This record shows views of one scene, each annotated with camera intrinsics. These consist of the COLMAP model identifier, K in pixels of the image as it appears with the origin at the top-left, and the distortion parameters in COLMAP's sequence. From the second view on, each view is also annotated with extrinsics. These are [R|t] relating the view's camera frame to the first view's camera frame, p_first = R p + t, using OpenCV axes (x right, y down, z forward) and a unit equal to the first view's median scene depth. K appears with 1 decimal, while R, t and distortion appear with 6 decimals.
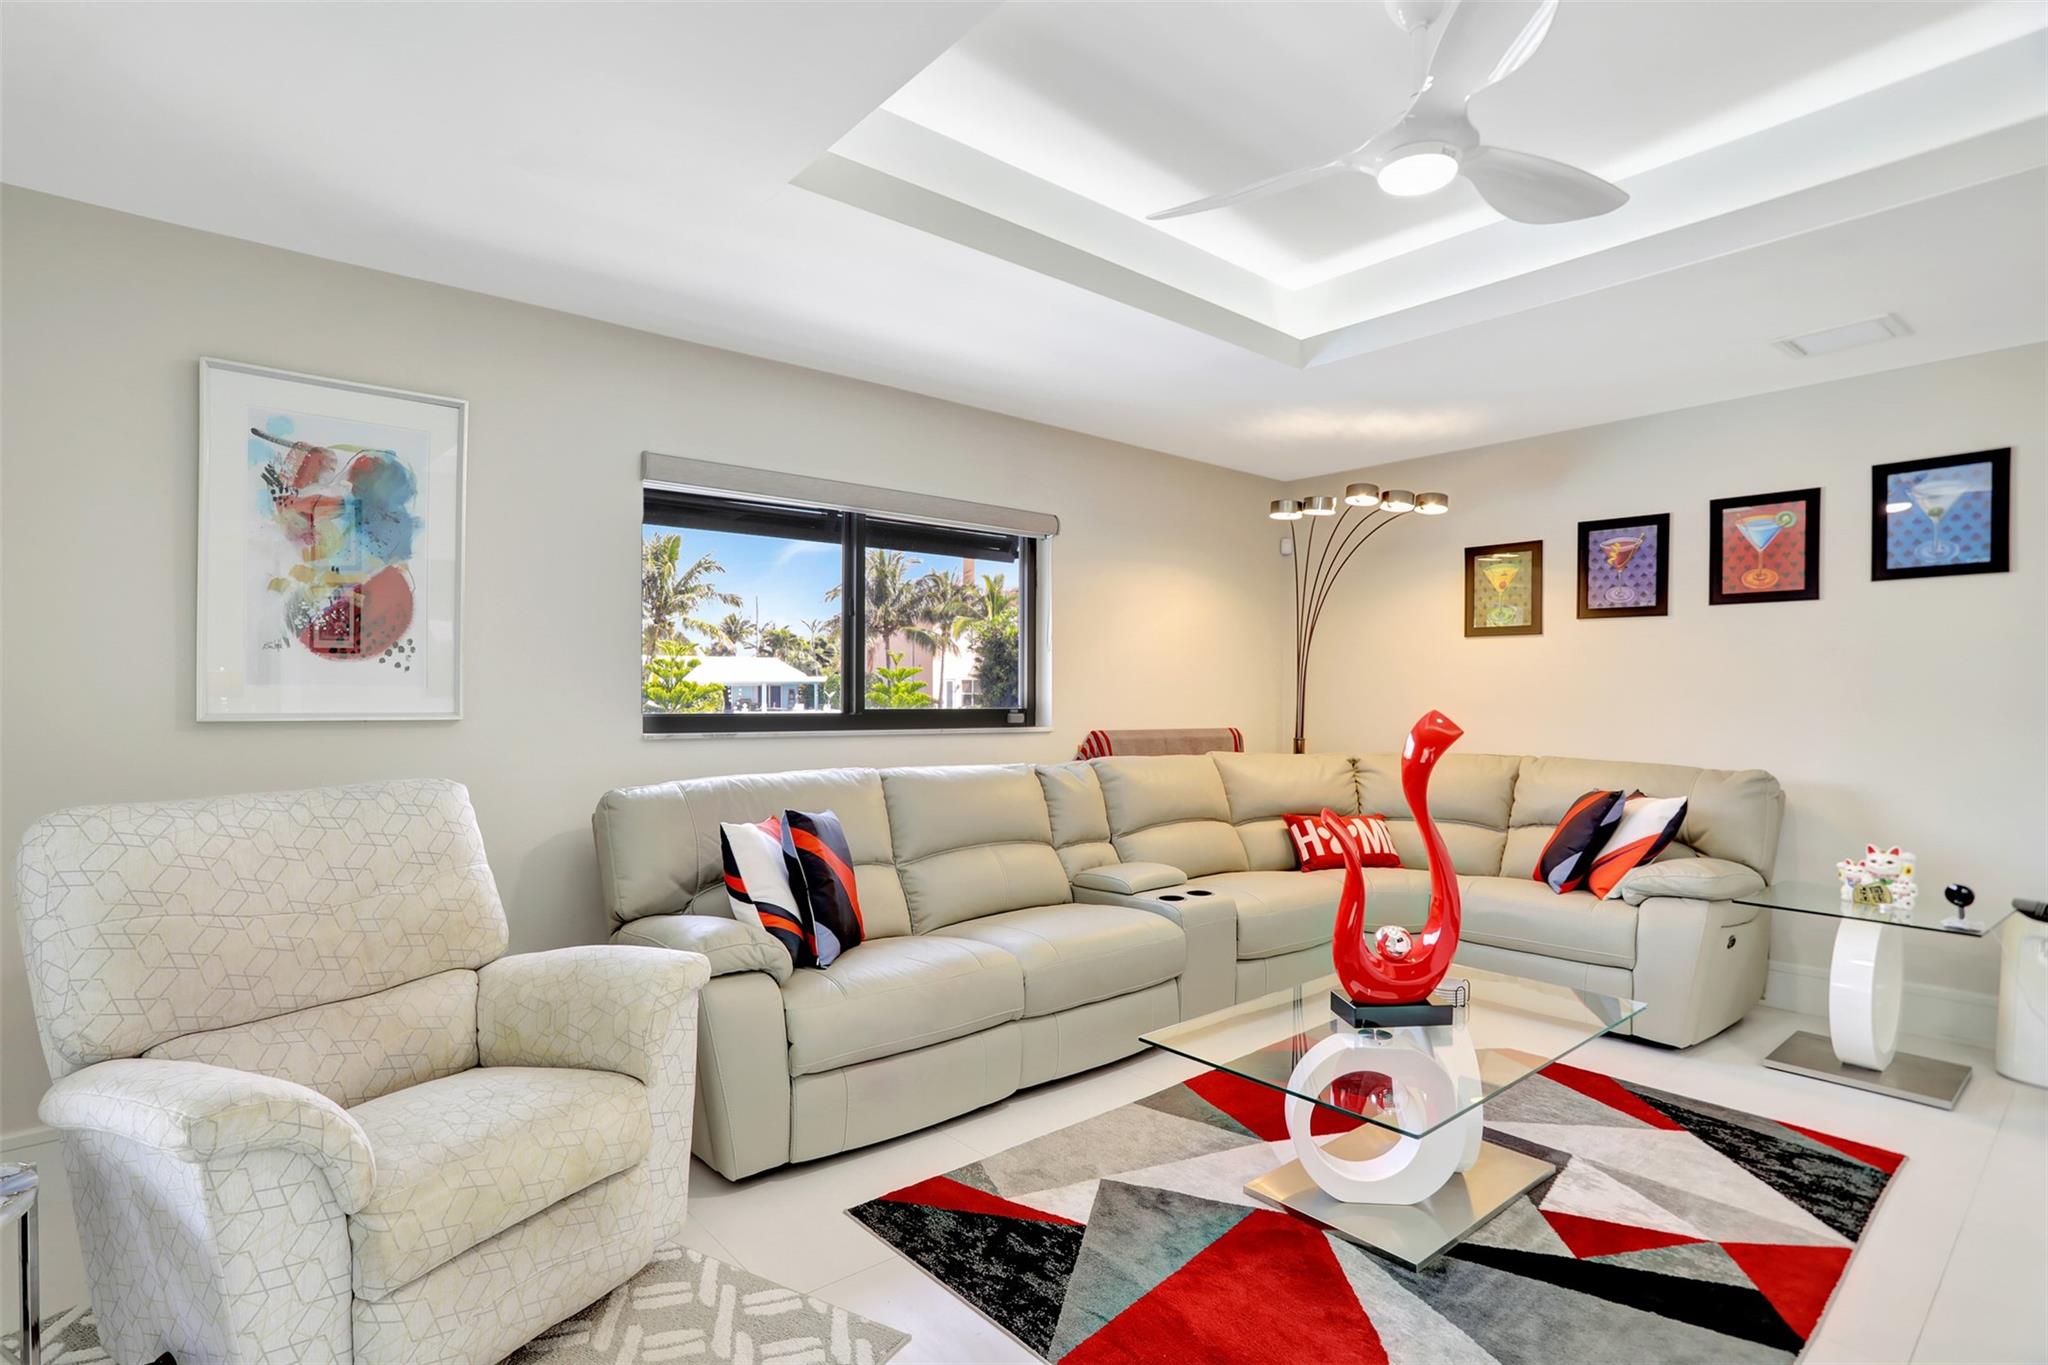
lens RADIAL K [[1009.6, 0, 988.5], [0, 1009.6, 699.7], [0, 0, 1]] dist [-0.051300, 0.021856]
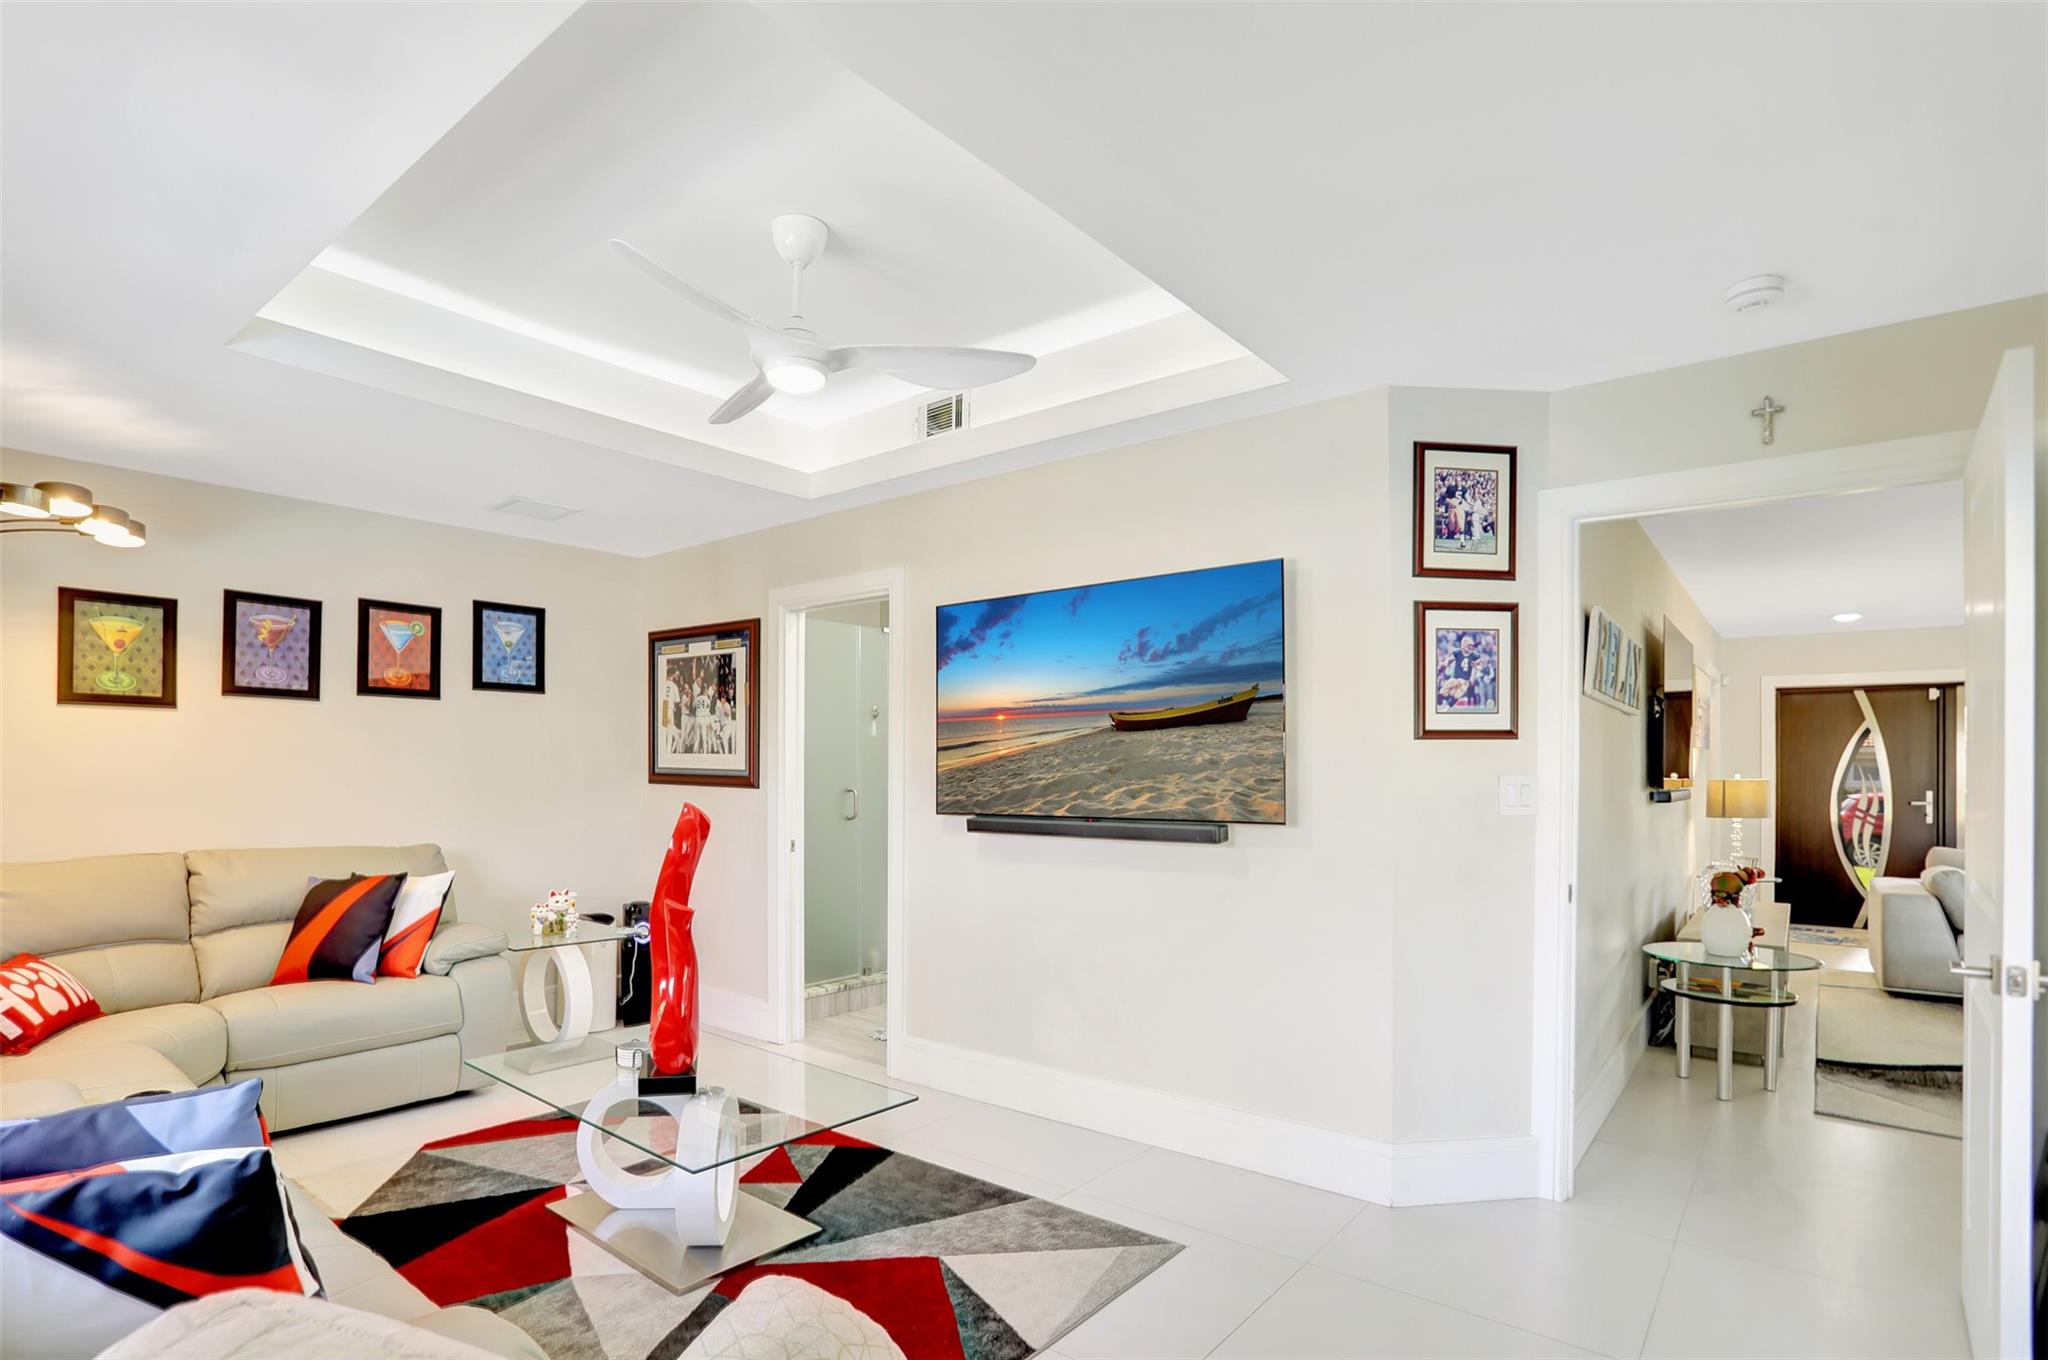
lens RADIAL K [[1009.6, 0, 994.2], [0, 1009.6, 760.1], [0, 0, 1]] dist [-0.051300, 0.021856]
pose [[-0.186725, 0.015561, 0.982289, -0.437791], [0.006376, 0.999873, -0.014628, -0.005437], [-0.982392, 0.003532, -0.186801, 0.508369]]
